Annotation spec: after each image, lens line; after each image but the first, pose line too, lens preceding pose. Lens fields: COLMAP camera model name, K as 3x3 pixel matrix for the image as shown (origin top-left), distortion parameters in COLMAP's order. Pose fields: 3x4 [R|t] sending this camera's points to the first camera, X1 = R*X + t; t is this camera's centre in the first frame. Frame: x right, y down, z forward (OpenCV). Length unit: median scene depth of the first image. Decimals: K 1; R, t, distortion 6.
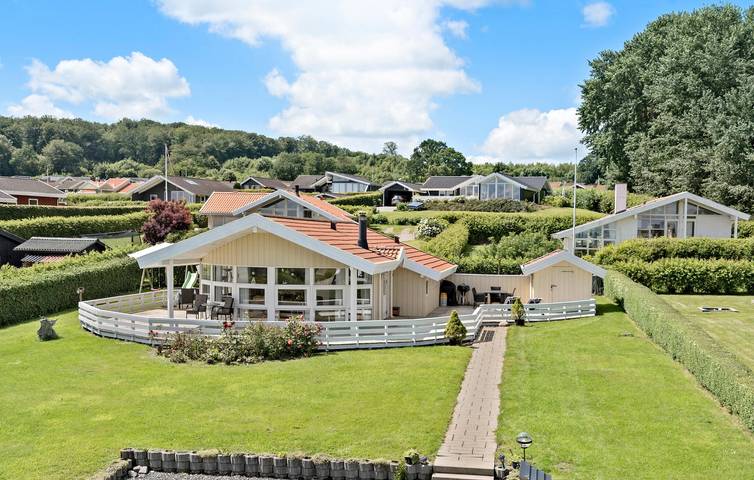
lens RADIAL K [[1058.0, 0, 377.0], [0, 1058.0, 240.0], [0, 0, 1]] dist [0.050499, 0.015034]
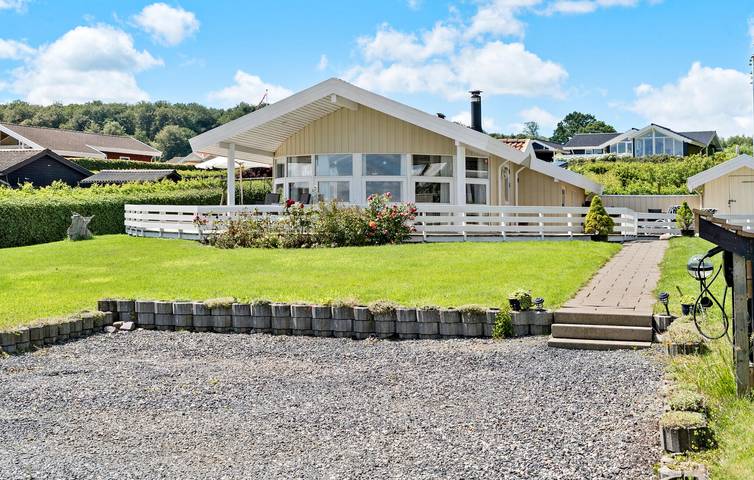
lens RADIAL K [[1058.0, 0, 377.0], [0, 1058.0, 240.0], [0, 0, 1]] dist [0.050499, 0.015034]
pose [[0.989351, -0.013358, -0.144934, 0.026977], [0.004308, 0.998031, -0.062580, 0.138680], [0.145485, 0.061289, 0.987460, 0.232786]]
